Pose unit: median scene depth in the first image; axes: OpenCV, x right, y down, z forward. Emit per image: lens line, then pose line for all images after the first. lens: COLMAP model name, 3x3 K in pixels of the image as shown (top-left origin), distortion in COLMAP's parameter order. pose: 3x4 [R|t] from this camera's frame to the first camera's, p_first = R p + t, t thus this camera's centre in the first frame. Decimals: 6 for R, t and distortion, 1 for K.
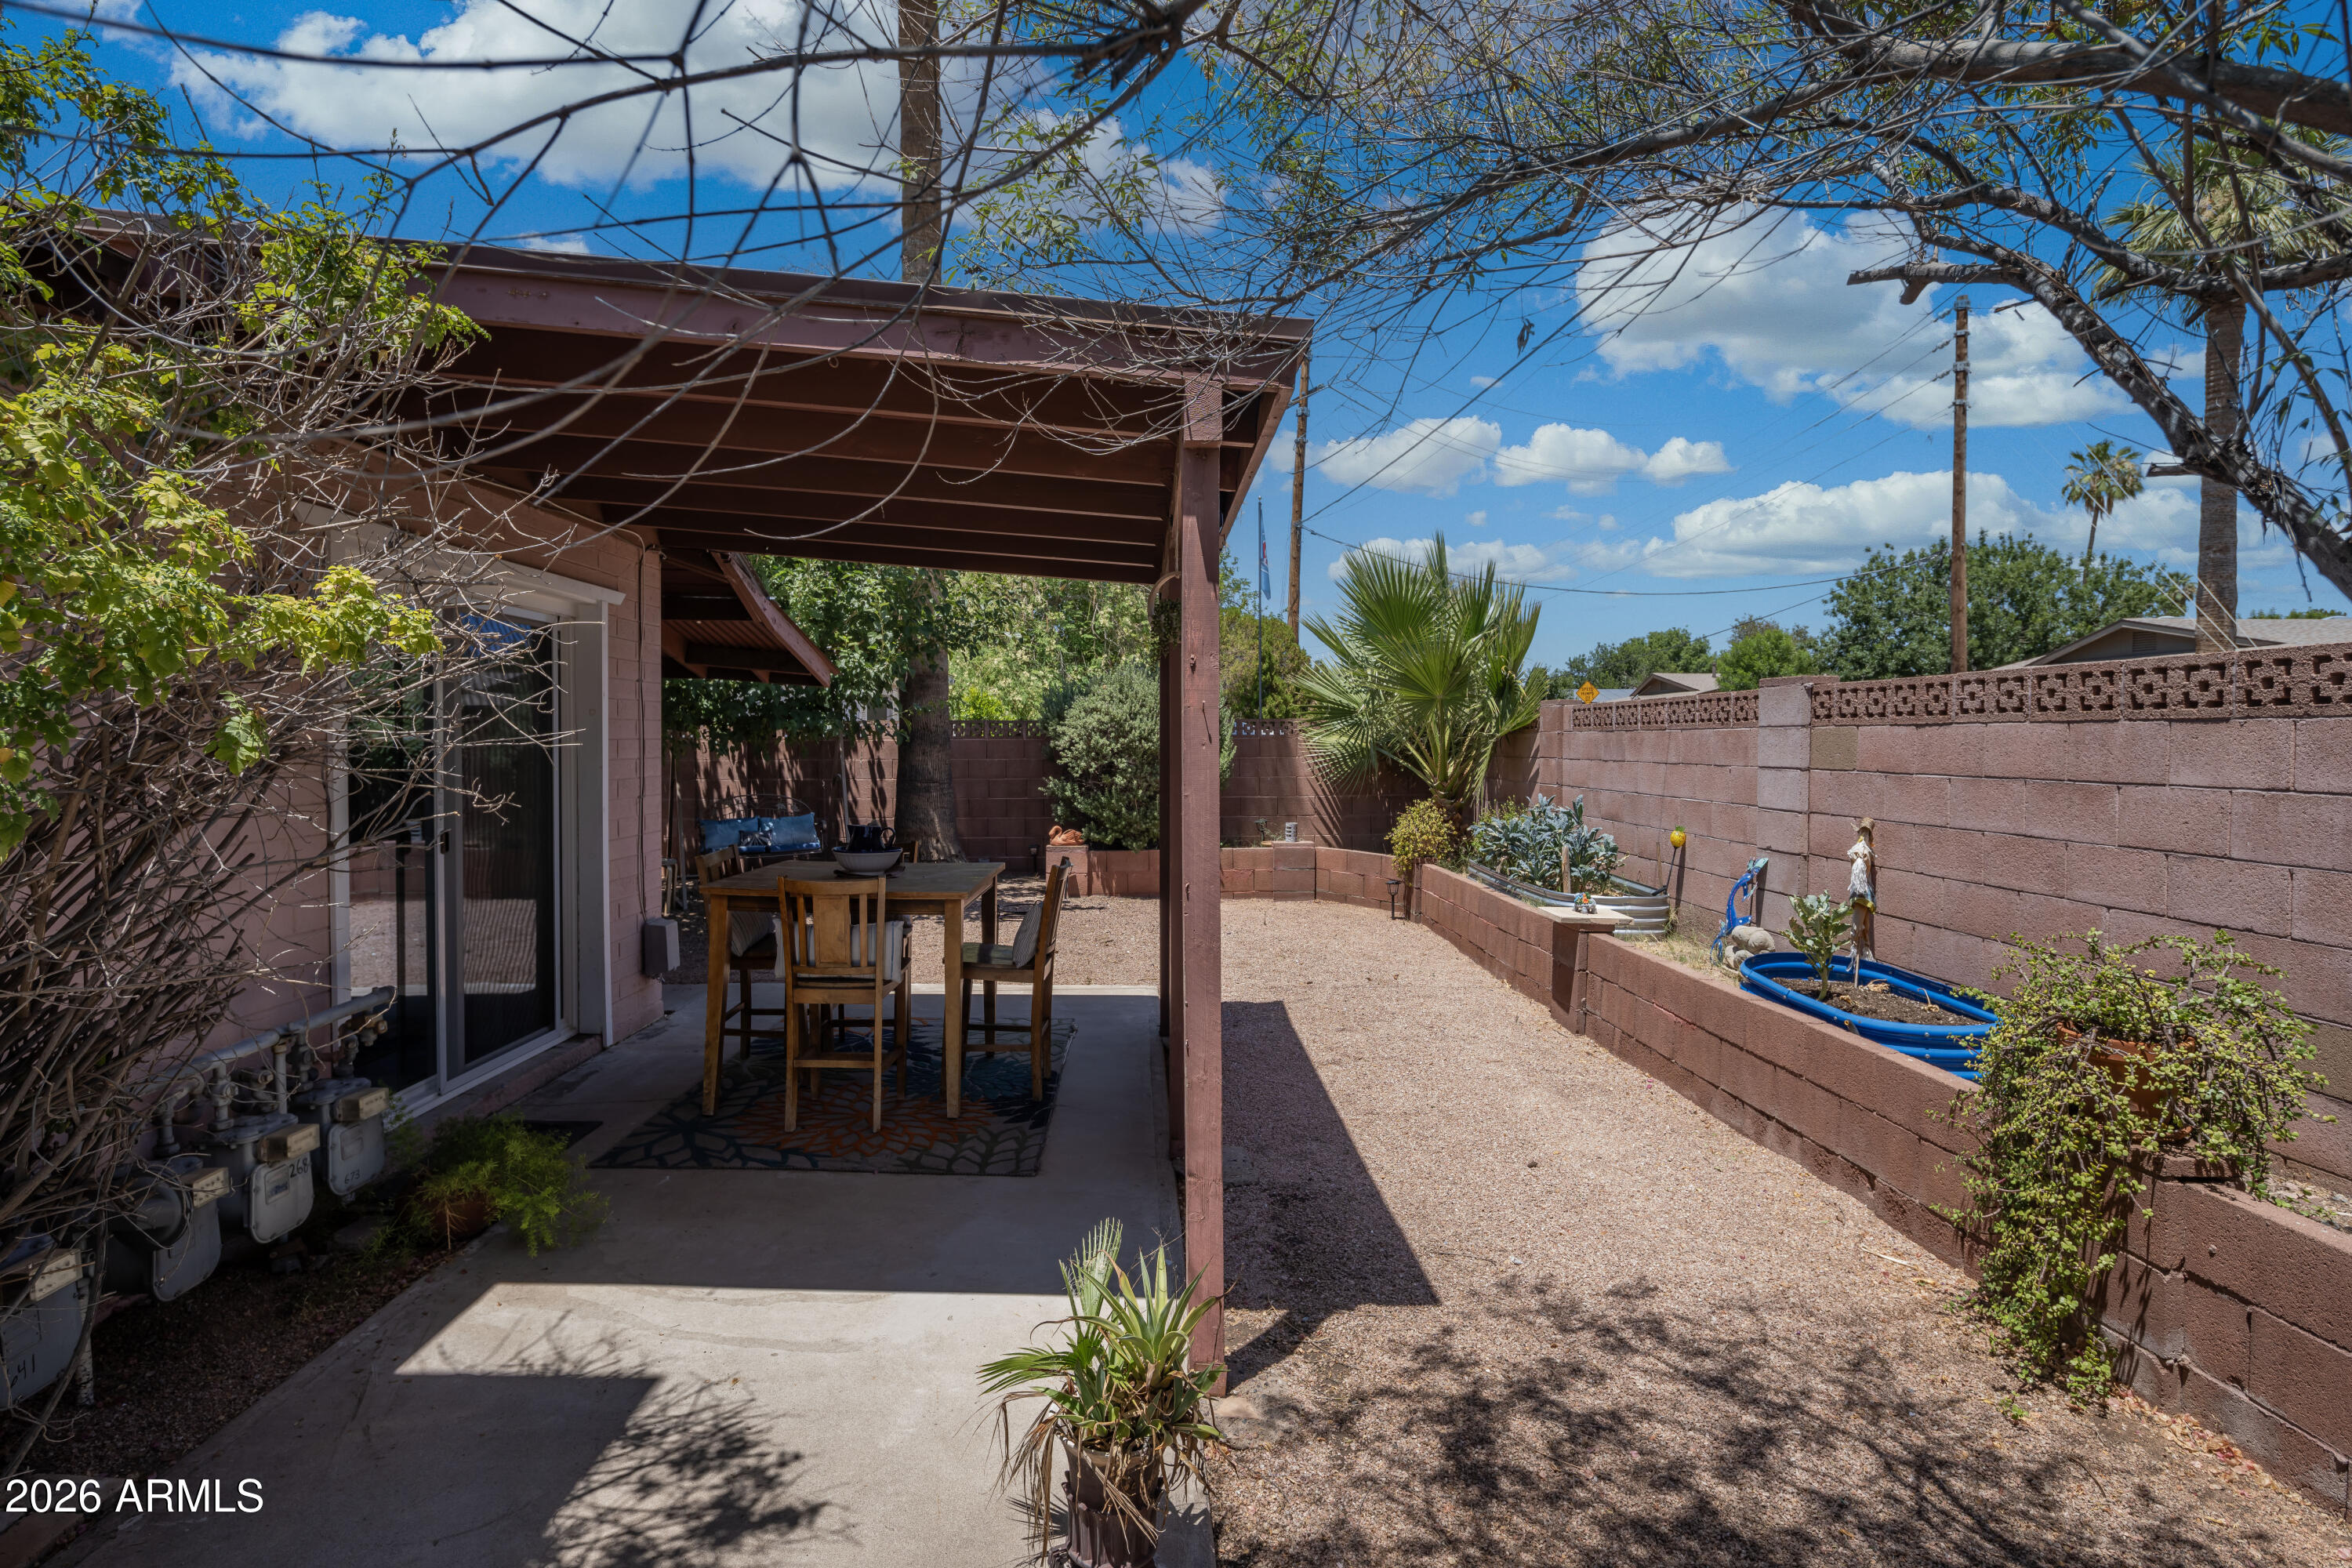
lens RADIAL K [[1178.3, 0, 1167.0], [0, 1178.3, 773.5], [0, 0, 1]] dist [0.000908, 0.000433]
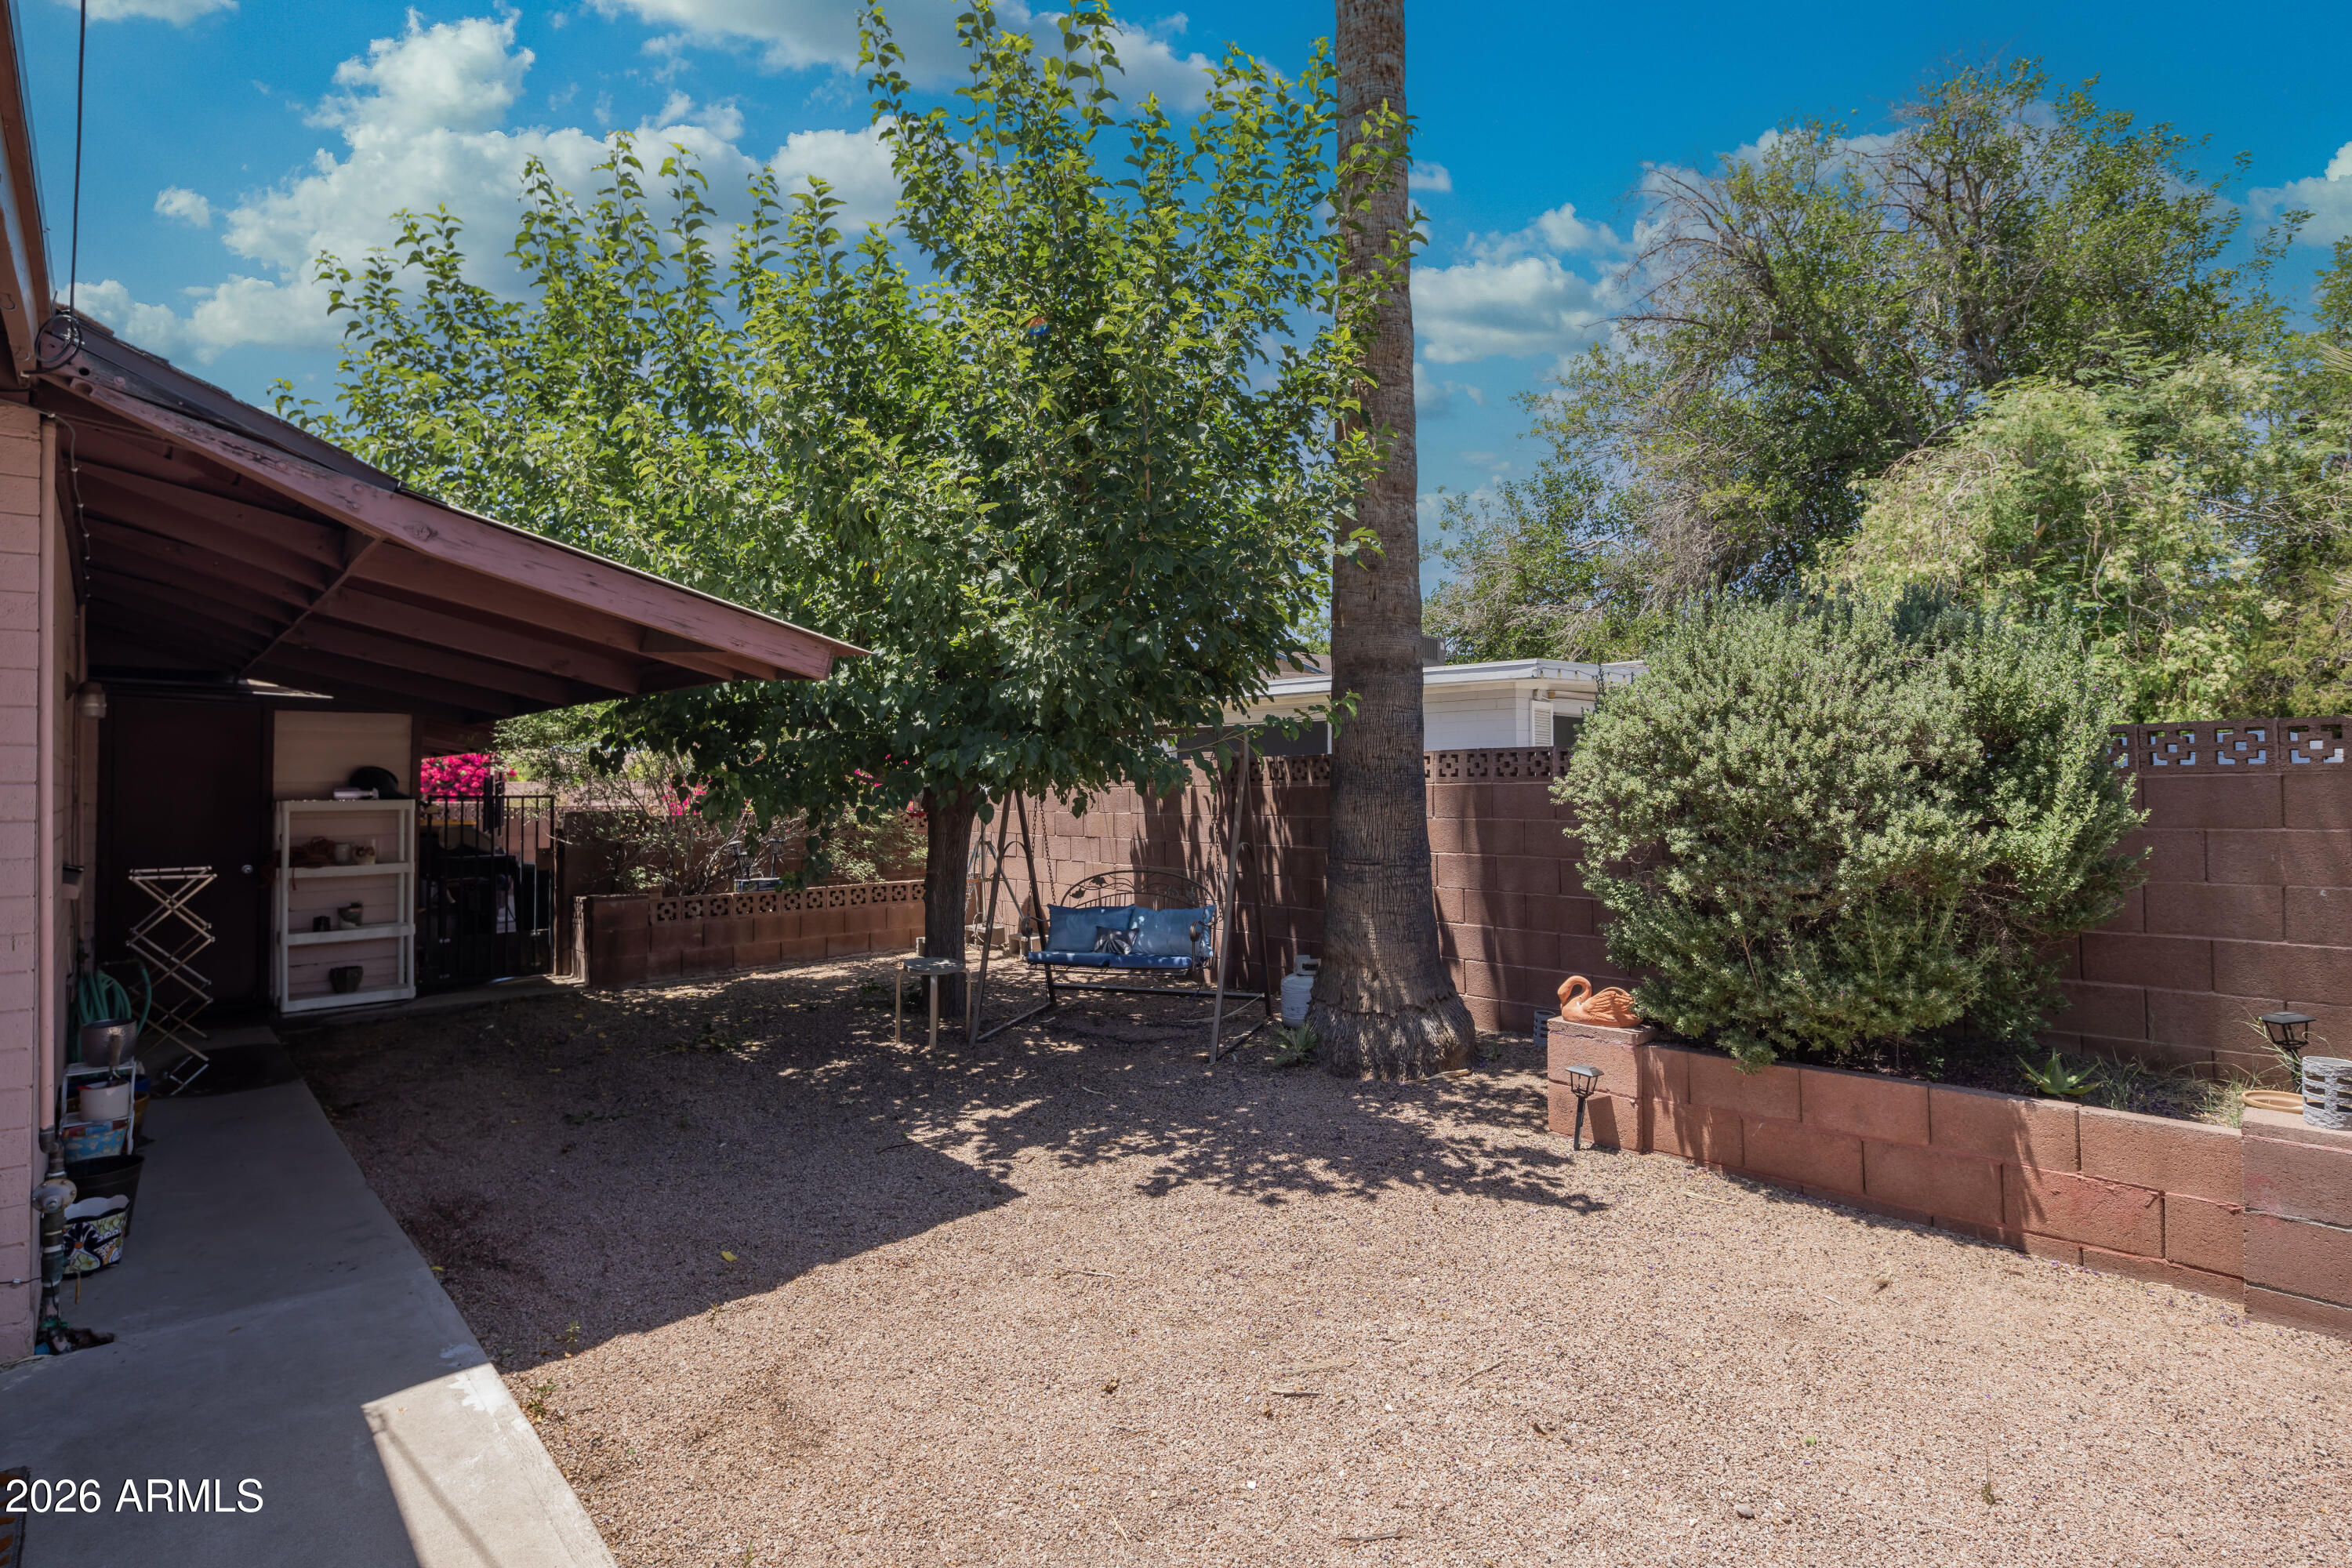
lens RADIAL K [[1178.3, 0, 1167.0], [0, 1178.3, 773.5], [0, 0, 1]] dist [0.000908, 0.000433]
pose [[0.671956, -0.011246, -0.740505, 0.126553], [-0.016536, 0.999408, -0.030184, -0.014980], [0.740406, 0.032528, 0.671372, 0.563138]]
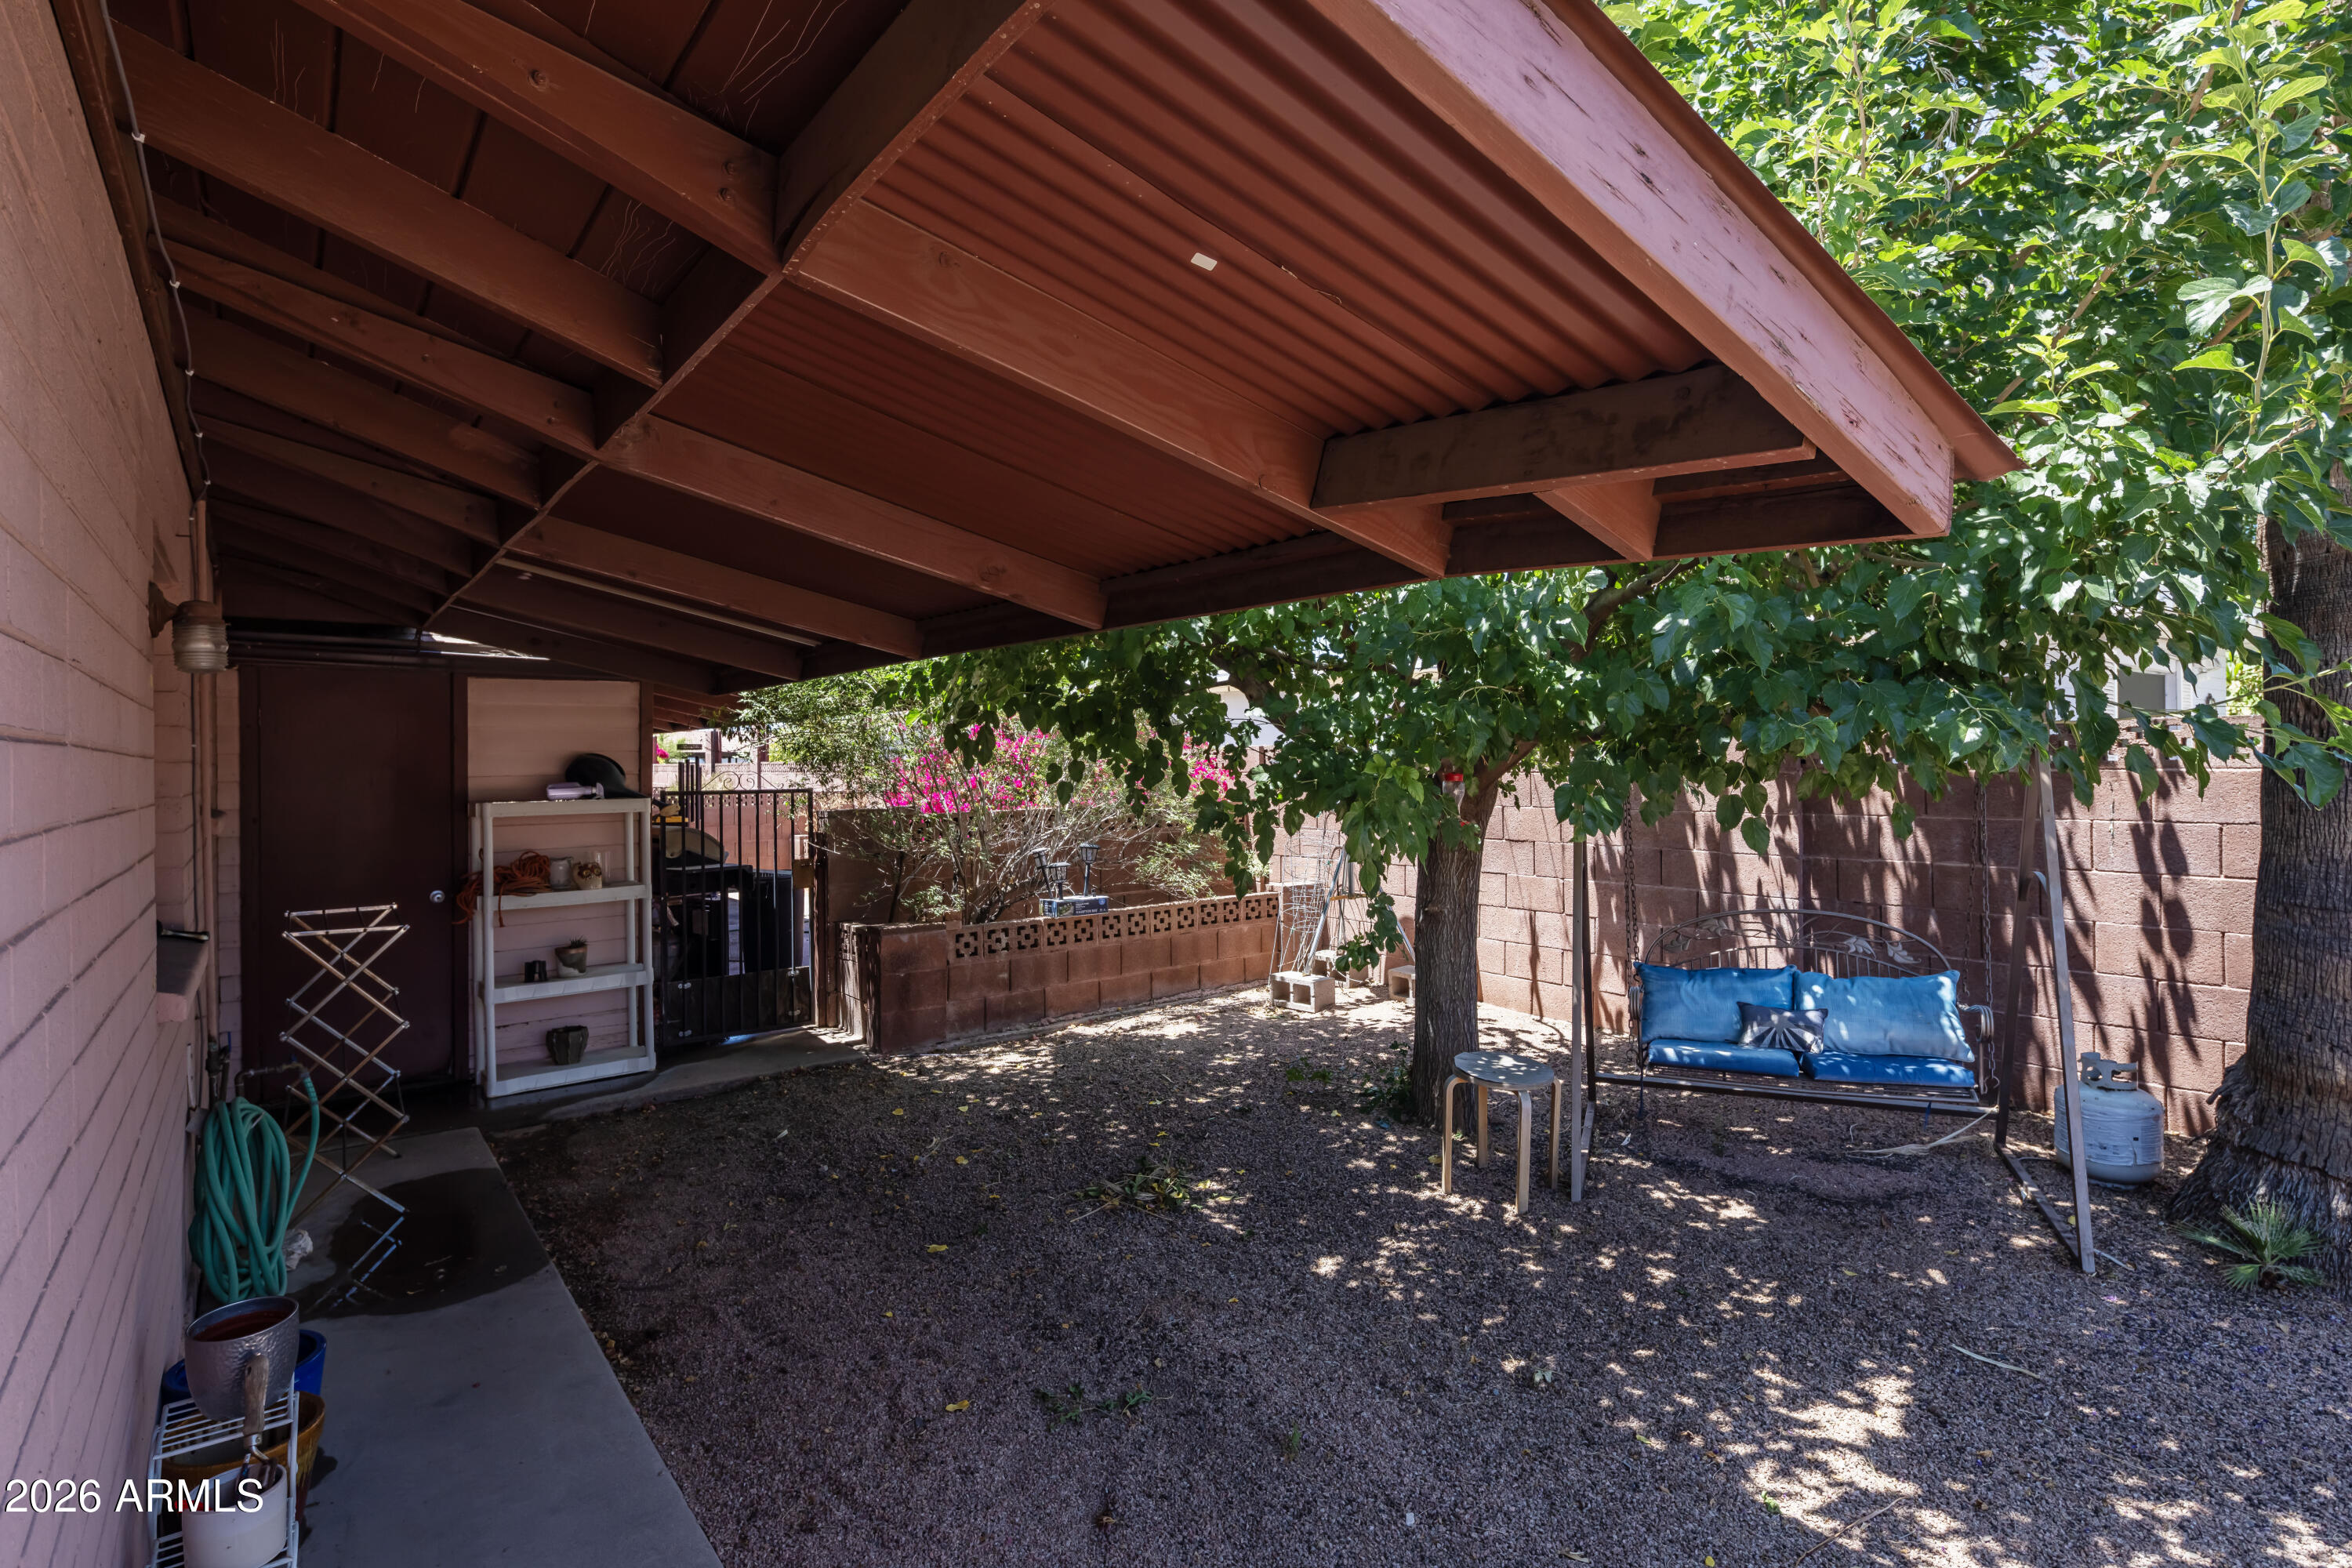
lens RADIAL K [[1178.3, 0, 1167.0], [0, 1178.3, 773.5], [0, 0, 1]] dist [0.000908, 0.000433]
pose [[0.609154, 0.000148, -0.793052, -0.153781], [-0.010186, 0.999919, -0.007638, -0.022293], [0.792986, 0.012731, 0.609107, 0.569706]]
